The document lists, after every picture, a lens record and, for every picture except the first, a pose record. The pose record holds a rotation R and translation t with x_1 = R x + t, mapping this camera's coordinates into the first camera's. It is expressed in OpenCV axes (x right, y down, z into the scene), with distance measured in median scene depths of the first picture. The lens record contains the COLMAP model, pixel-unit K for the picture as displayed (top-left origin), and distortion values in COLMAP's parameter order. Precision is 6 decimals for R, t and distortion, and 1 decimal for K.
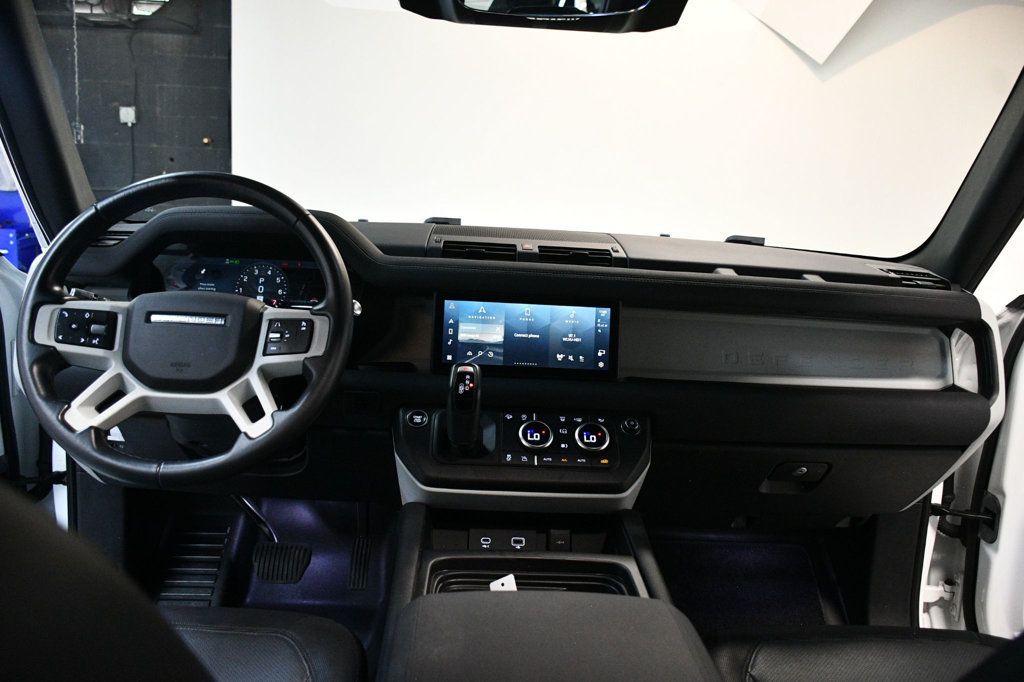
lens RADIAL K [[776.0, 0, 515.6], [0, 776.0, 337.8], [0, 0, 1]] dist [-0.031069, -0.000514]
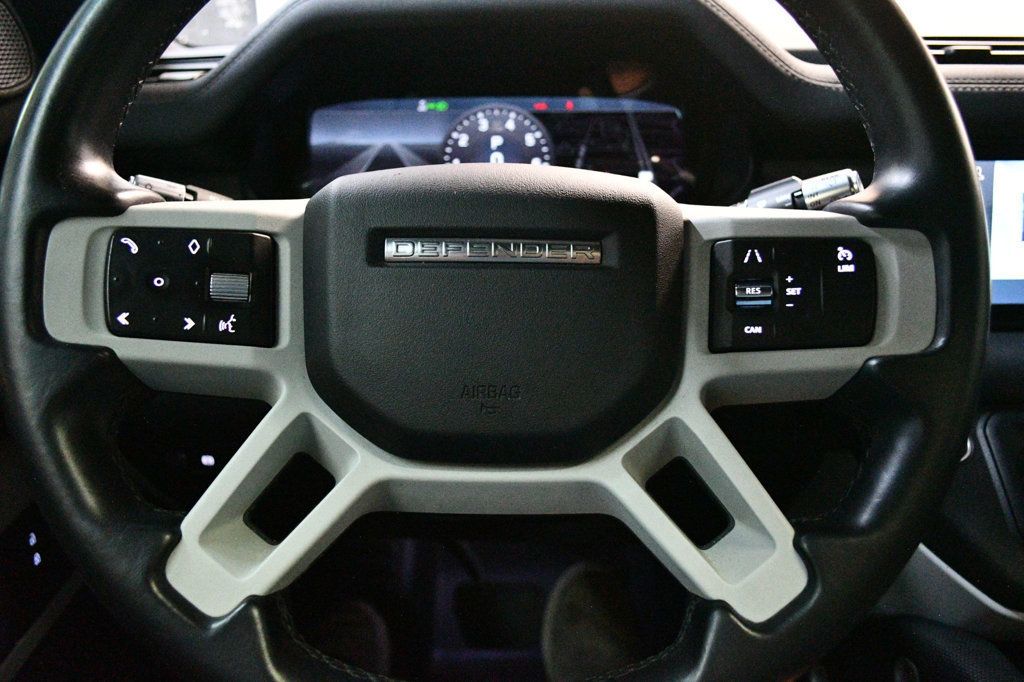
lens RADIAL K [[801.3, 0, 511.4], [0, 801.3, 354.3], [0, 0, 1]] dist [0.004797, 0.001557]
pose [[0.997307, -0.017177, -0.071299, -0.395098], [0.029221, 0.984753, 0.171486, -0.038926], [0.067266, -0.173108, 0.982603, 0.657407]]
